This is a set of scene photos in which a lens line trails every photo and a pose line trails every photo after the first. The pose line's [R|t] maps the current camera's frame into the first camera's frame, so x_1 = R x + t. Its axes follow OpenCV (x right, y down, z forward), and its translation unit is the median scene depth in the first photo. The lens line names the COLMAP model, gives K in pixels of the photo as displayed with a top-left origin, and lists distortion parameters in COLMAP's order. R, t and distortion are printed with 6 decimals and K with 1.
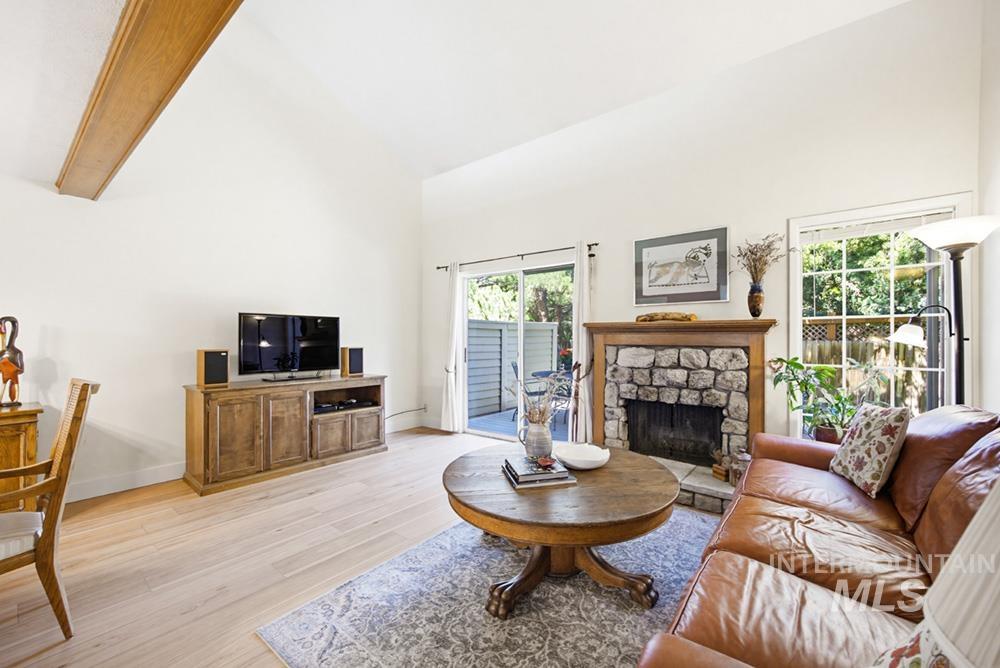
lens RADIAL K [[398.3, 0, 502.0], [0, 398.3, 337.8], [0, 0, 1]] dist [-0.000068, -0.000019]
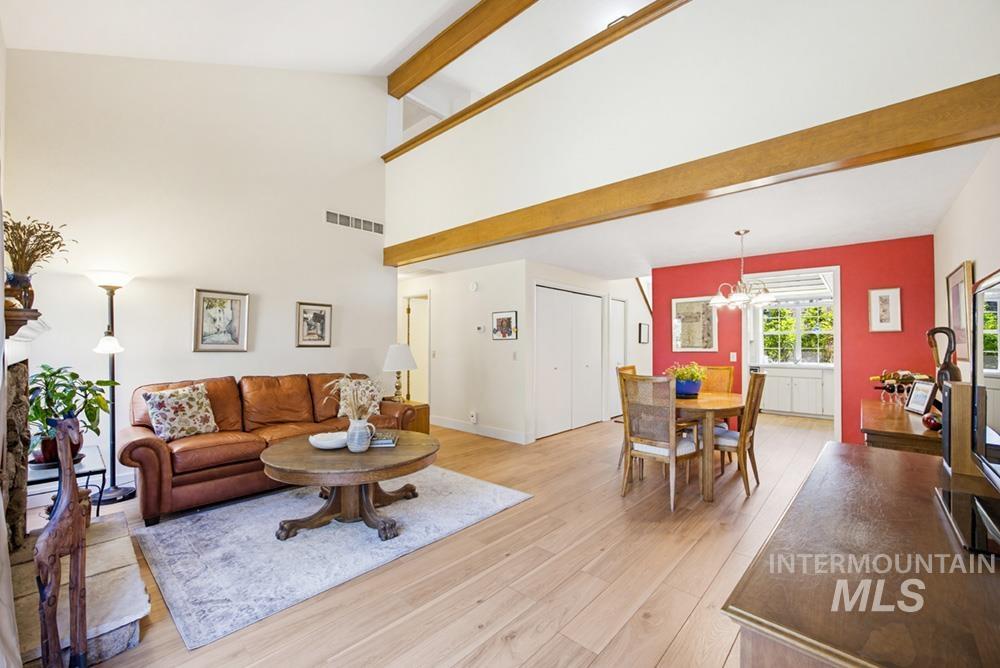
lens RADIAL K [[398.3, 0, 497.6], [0, 398.3, 336.3], [0, 0, 1]] dist [-0.000068, -0.000019]
pose [[-0.996919, -0.009590, 0.077850, -0.410184], [-0.011188, 0.999735, -0.020123, -0.020290], [-0.077637, -0.020932, -0.996762, 2.186786]]
